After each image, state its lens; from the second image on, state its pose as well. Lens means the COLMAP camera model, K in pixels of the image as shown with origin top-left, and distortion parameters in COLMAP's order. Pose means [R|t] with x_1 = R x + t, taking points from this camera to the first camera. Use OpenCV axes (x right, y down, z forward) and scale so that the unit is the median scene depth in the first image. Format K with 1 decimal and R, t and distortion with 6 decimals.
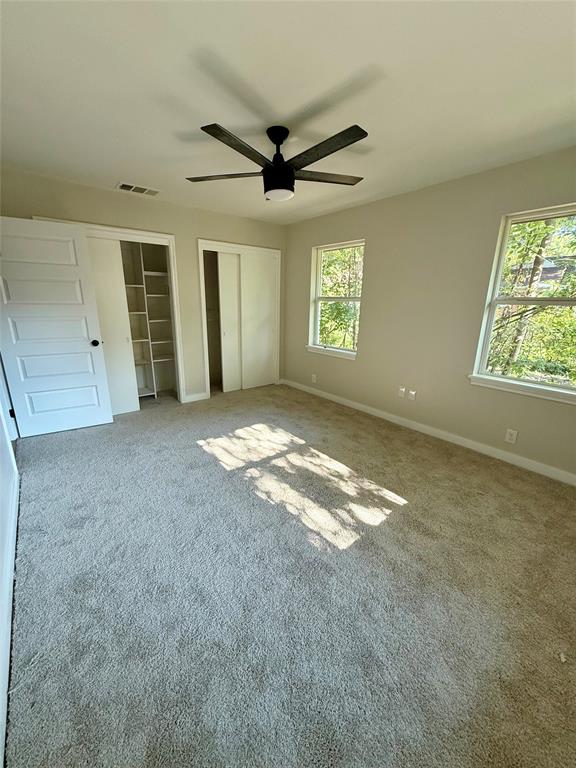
lens RADIAL K [[304.6, 0, 287.0], [0, 304.6, 383.3], [0, 0, 1]] dist [0.000455, -0.000021]
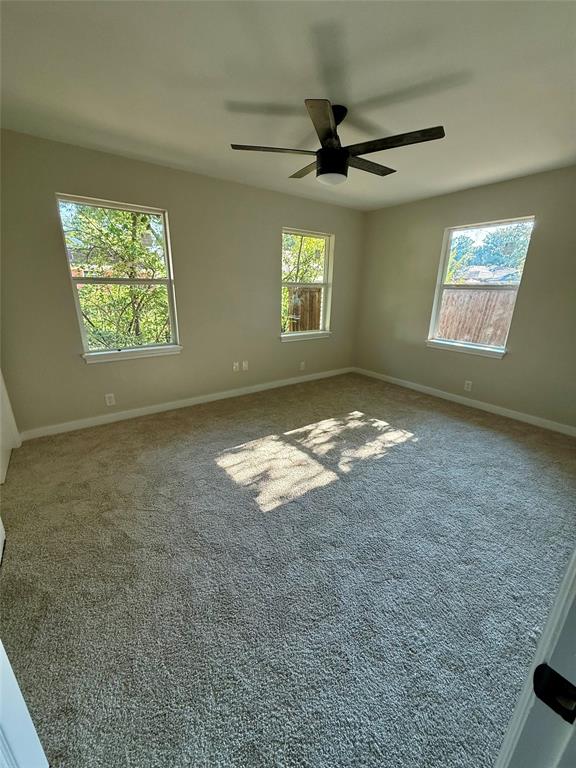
lens RADIAL K [[304.6, 0, 287.0], [0, 304.6, 383.3], [0, 0, 1]] dist [0.000455, -0.000021]
pose [[0.044148, -0.320872, 0.946093, -0.952144], [0.243371, 0.921941, 0.301324, -0.286873], [-0.968928, 0.216948, 0.118792, 0.971598]]
